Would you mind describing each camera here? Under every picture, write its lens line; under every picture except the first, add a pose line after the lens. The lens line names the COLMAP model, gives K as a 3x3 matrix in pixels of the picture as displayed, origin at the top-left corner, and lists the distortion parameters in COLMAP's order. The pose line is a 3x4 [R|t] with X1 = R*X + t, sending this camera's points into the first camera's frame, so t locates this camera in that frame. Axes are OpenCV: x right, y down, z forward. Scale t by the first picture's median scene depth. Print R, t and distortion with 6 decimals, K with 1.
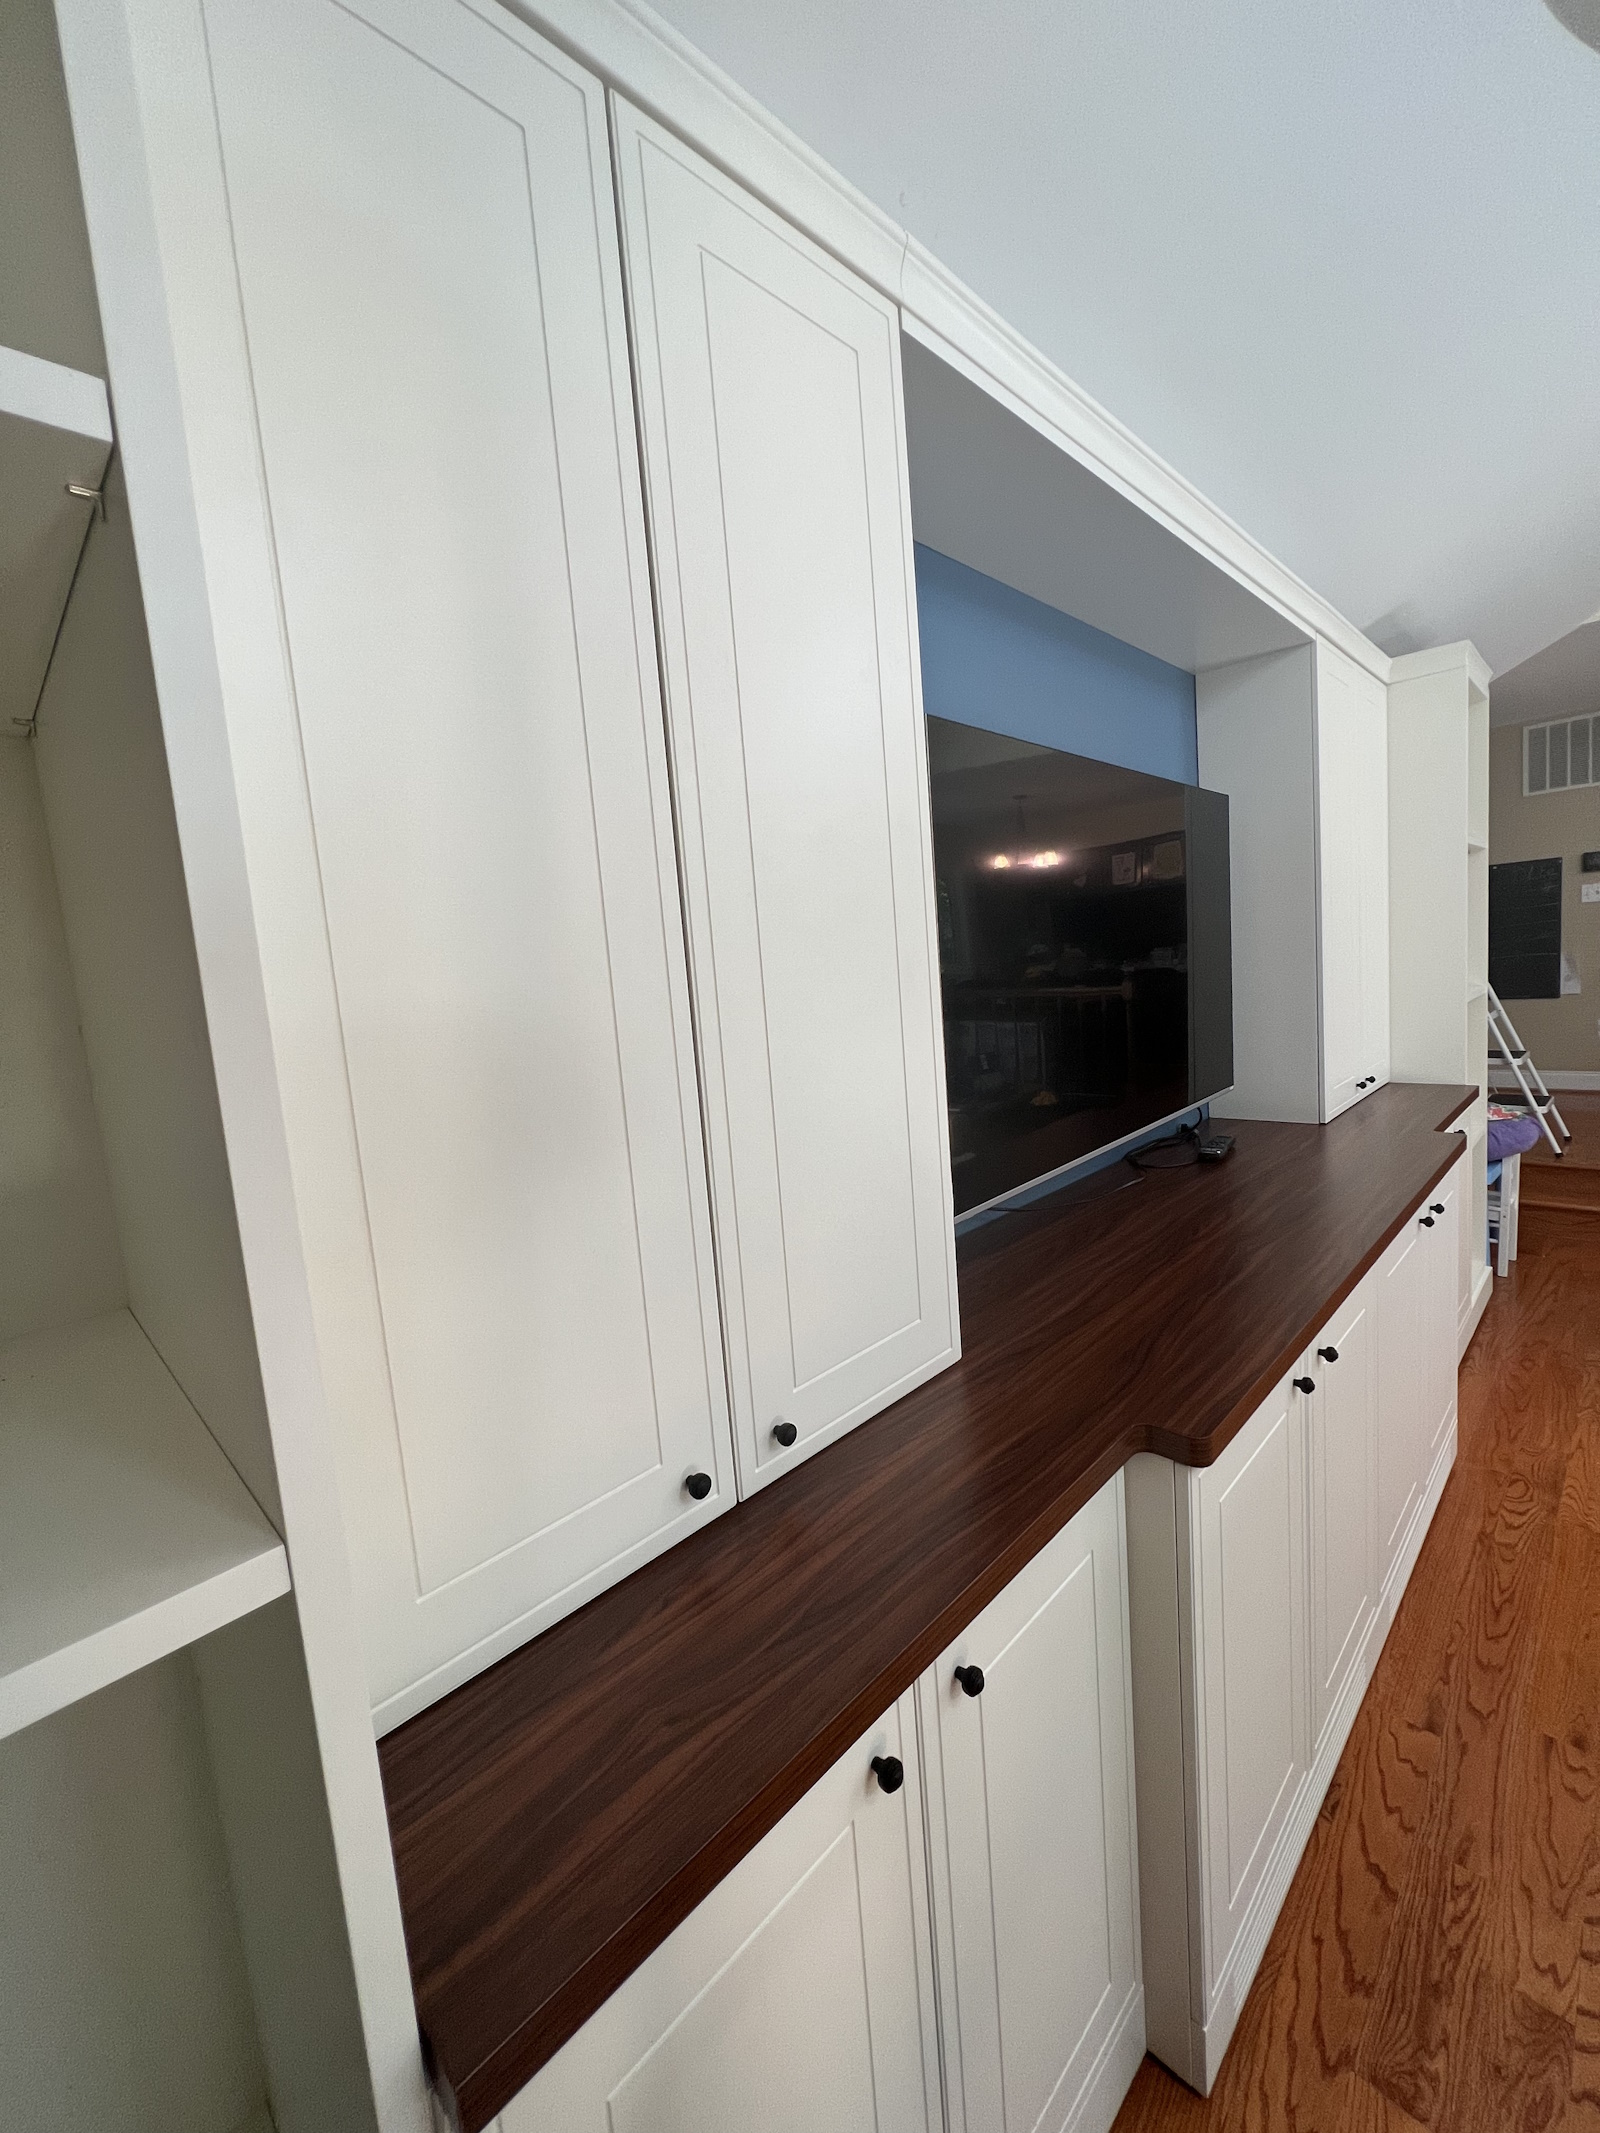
lens RADIAL K [[857.3, 0, 799.6], [0, 857.3, 1057.6], [0, 0, 1]] dist [-0.001437, 0.000011]
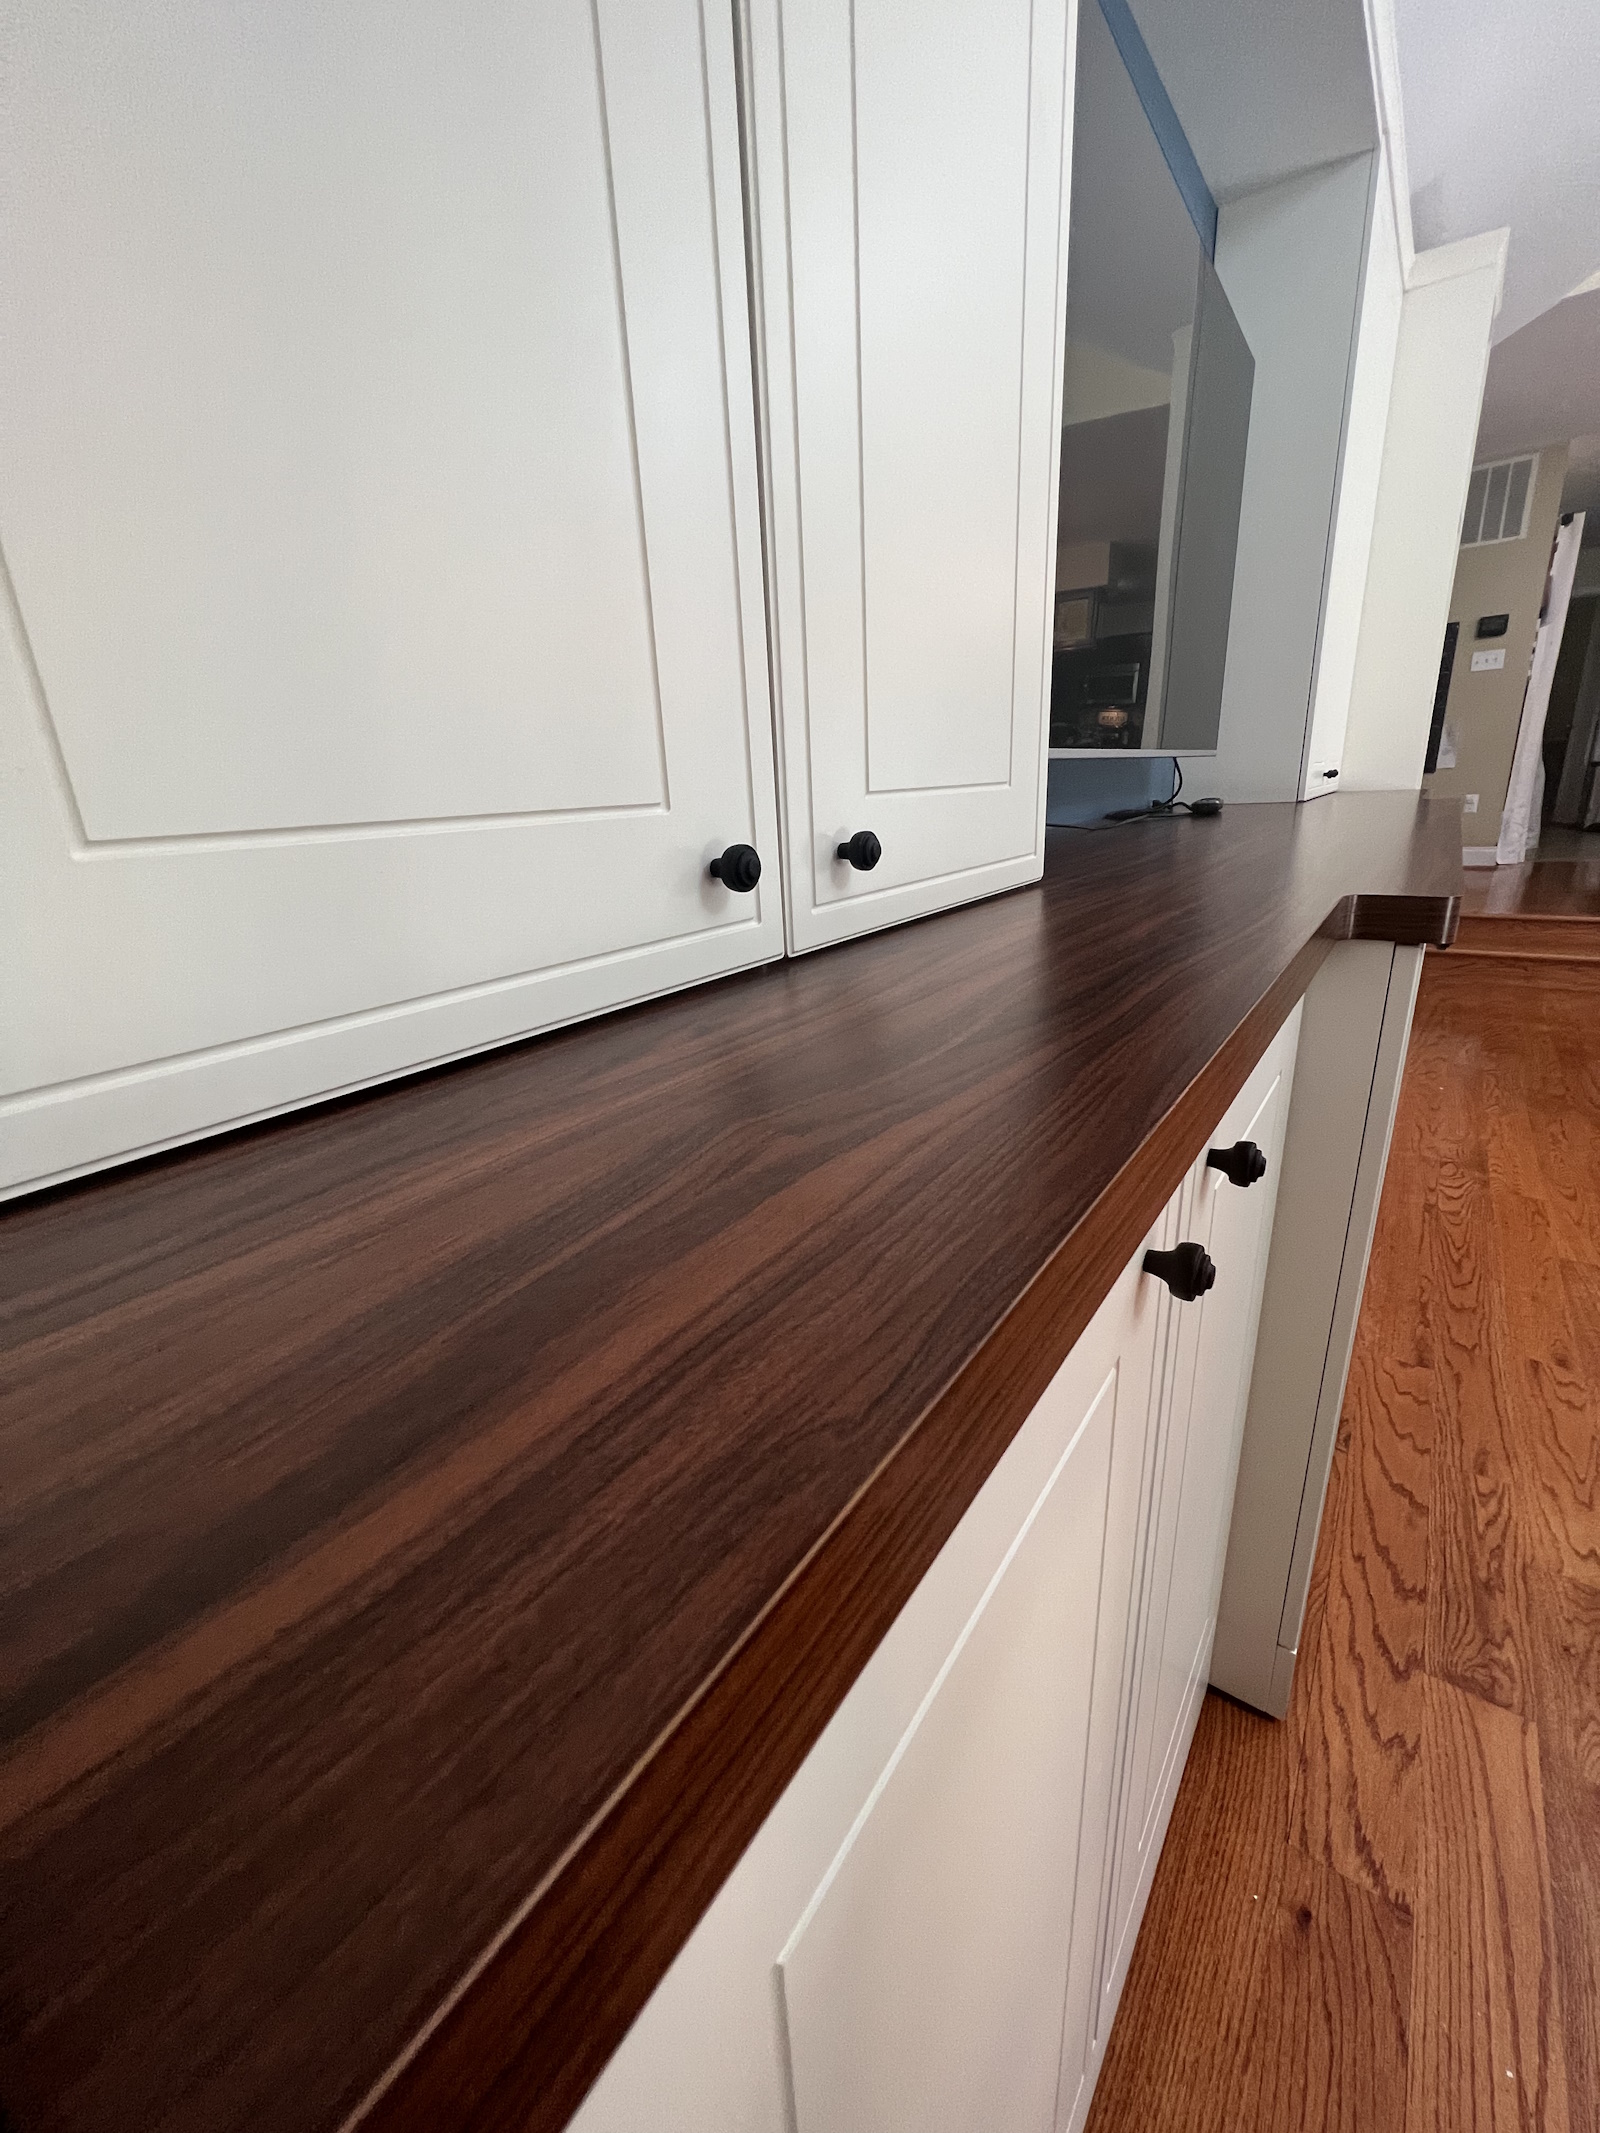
lens RADIAL K [[857.3, 0, 799.6], [0, 857.3, 1057.6], [0, 0, 1]] dist [-0.001437, 0.000011]
pose [[0.987366, -0.021316, 0.157014, -0.113312], [-0.009111, 0.981634, 0.190555, 0.351219], [-0.158193, -0.189578, 0.969038, 0.322279]]
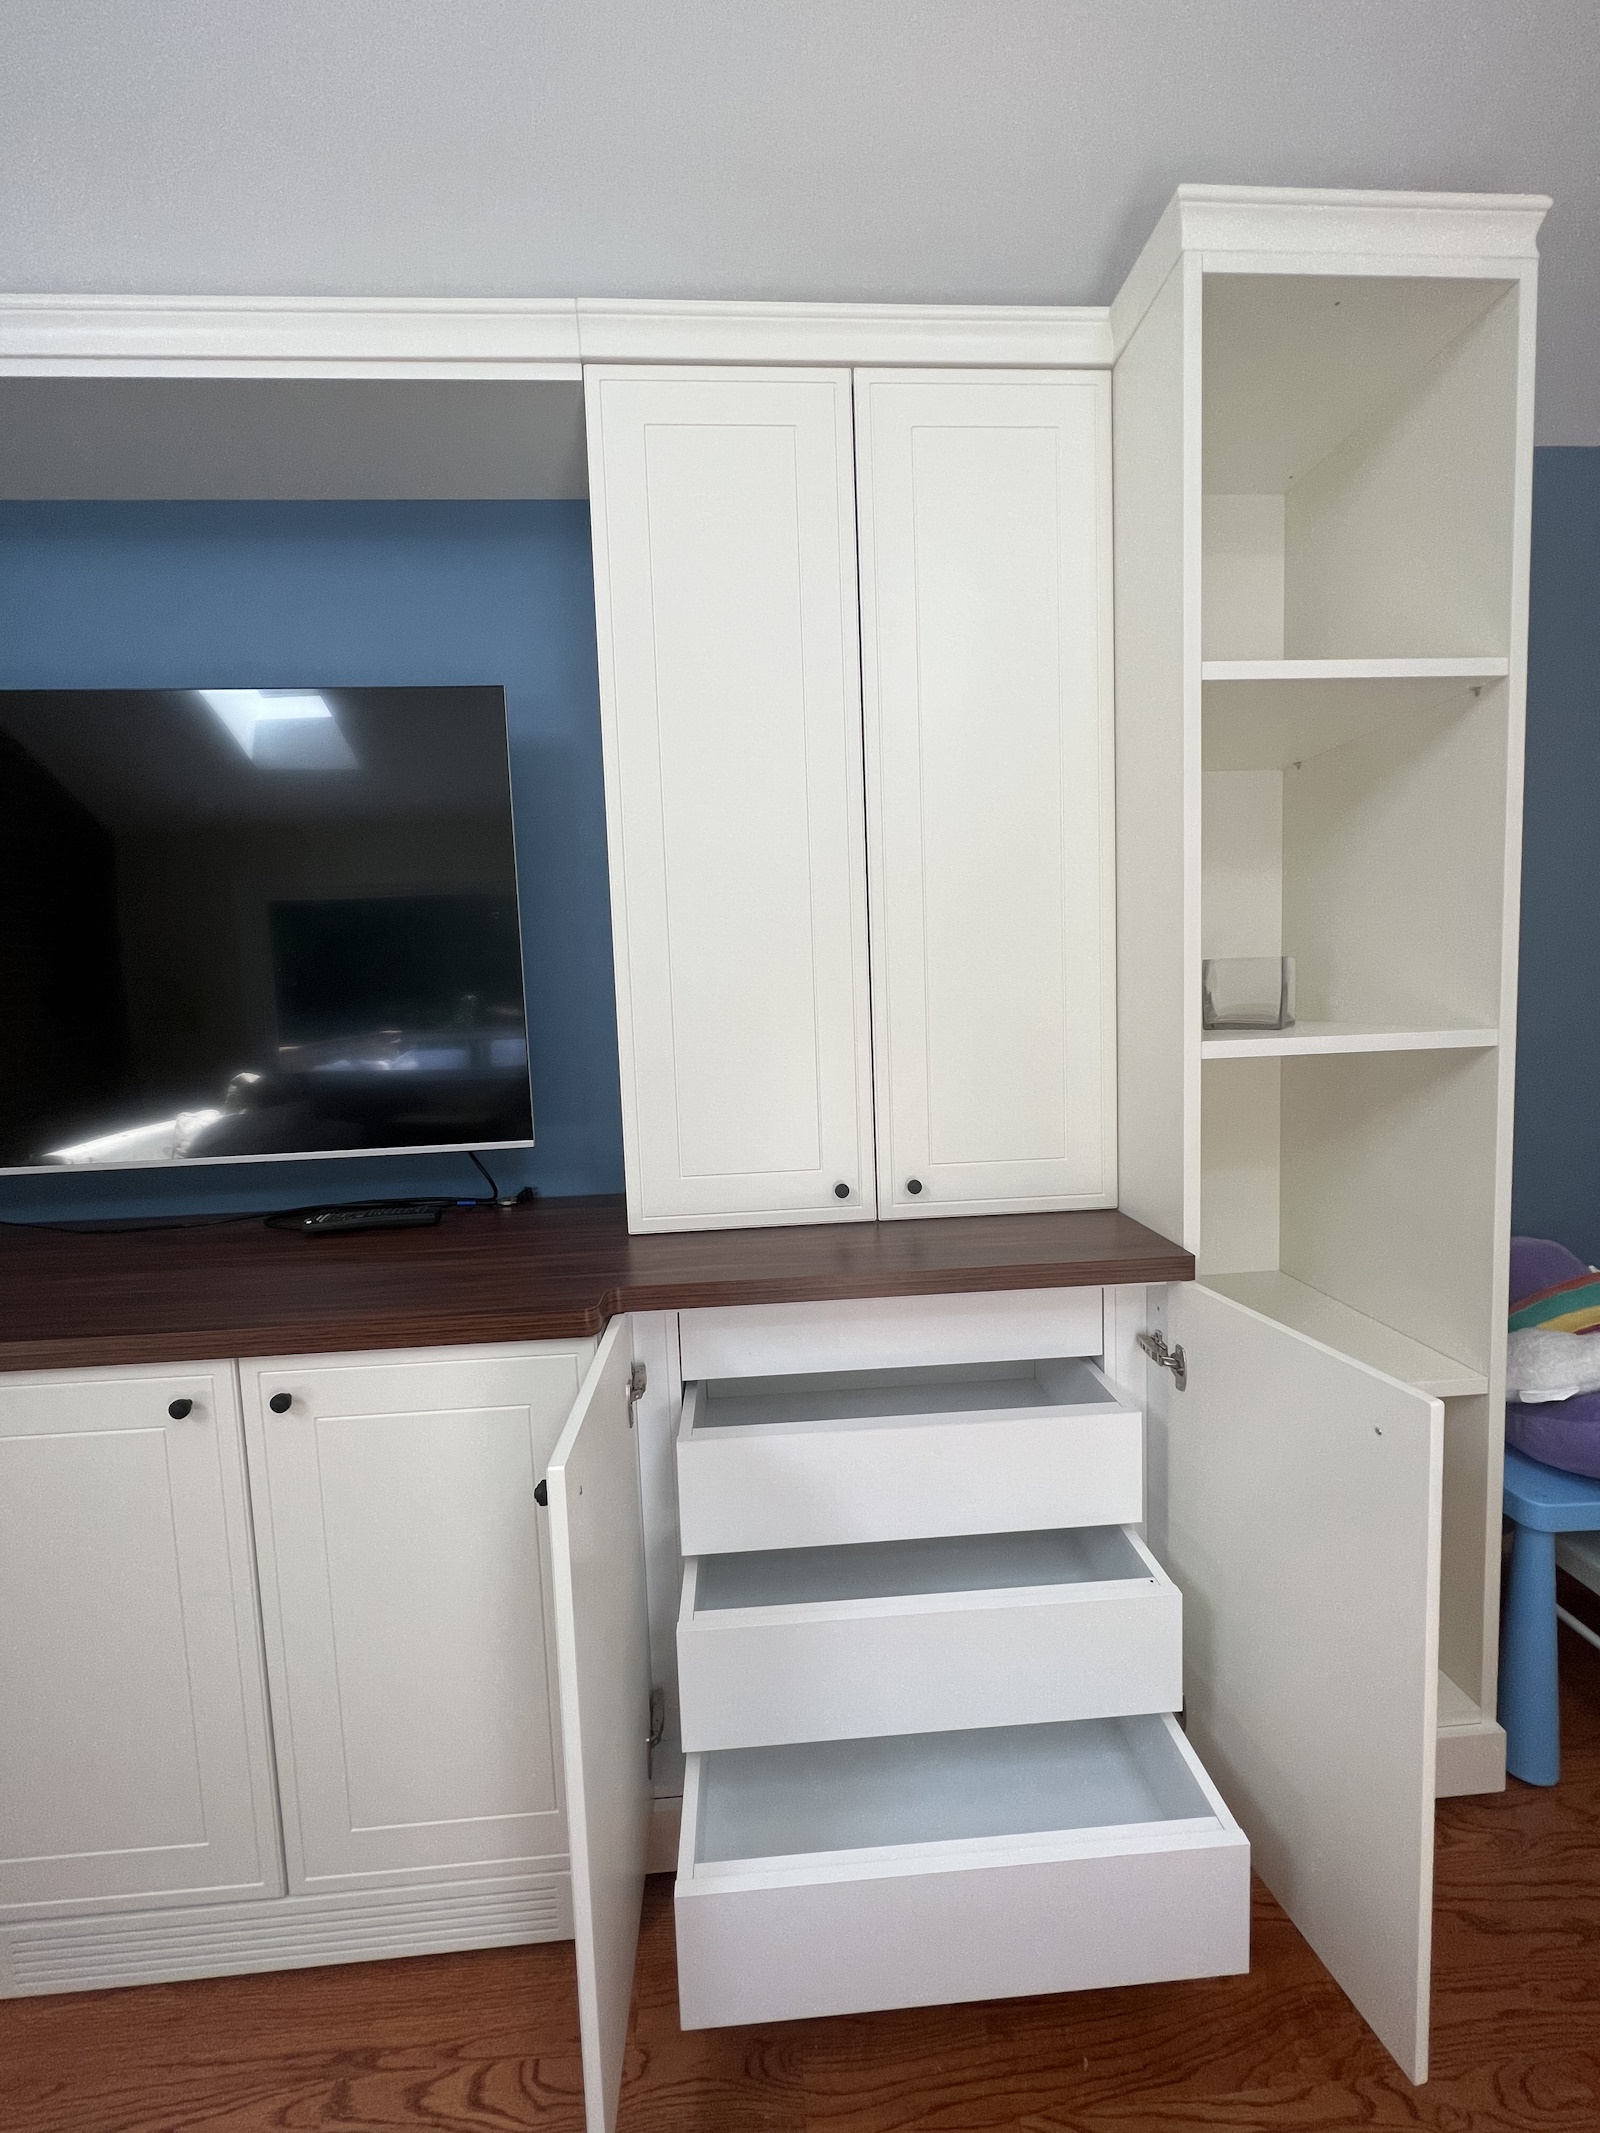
lens RADIAL K [[833.9, 0, 800.0], [0, 833.9, 1066.5], [0, 0, 1]] dist [-0.003871, -0.000268]
pose [[0.753458, 0.096009, -0.650448, 2.129507], [-0.091611, 0.994961, 0.040741, -0.145695], [0.651082, 0.028891, 0.758457, 1.297334]]
